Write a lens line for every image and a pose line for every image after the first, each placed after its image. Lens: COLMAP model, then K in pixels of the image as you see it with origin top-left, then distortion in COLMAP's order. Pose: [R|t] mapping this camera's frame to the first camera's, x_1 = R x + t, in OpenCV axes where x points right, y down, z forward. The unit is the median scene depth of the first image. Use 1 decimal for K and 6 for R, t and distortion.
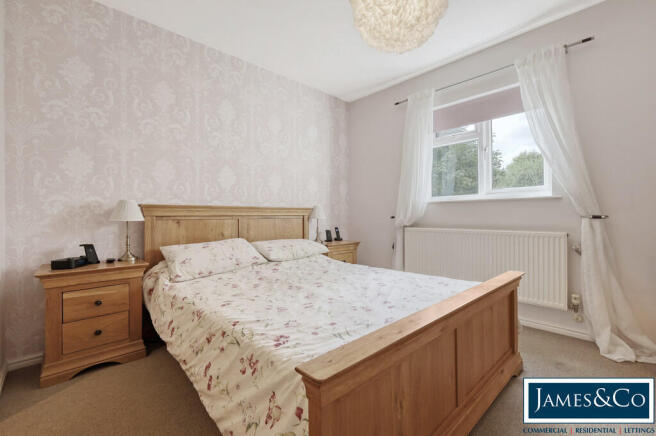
lens RADIAL K [[285.0, 0, 329.1], [0, 285.0, 218.0], [0, 0, 1]] dist [0.000559, -0.000248]
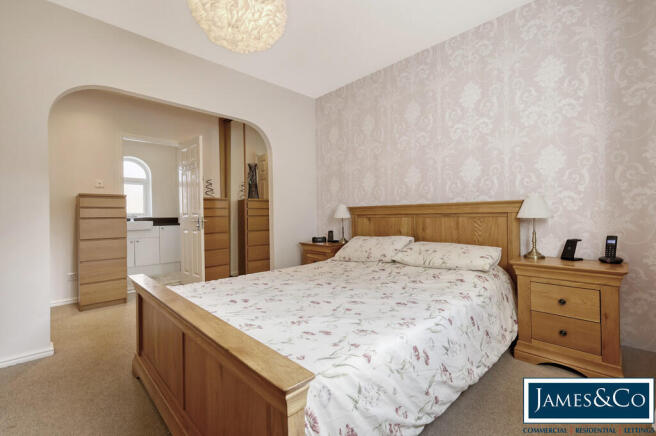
lens RADIAL K [[285.0, 0, 310.7], [0, 285.0, 216.4], [0, 0, 1]] dist [0.000559, -0.000248]
pose [[-0.007119, 0.006521, -0.999953, 0.821613], [0.004379, 0.999969, 0.006489, -0.008461], [0.999965, -0.004333, -0.007147, 0.789040]]
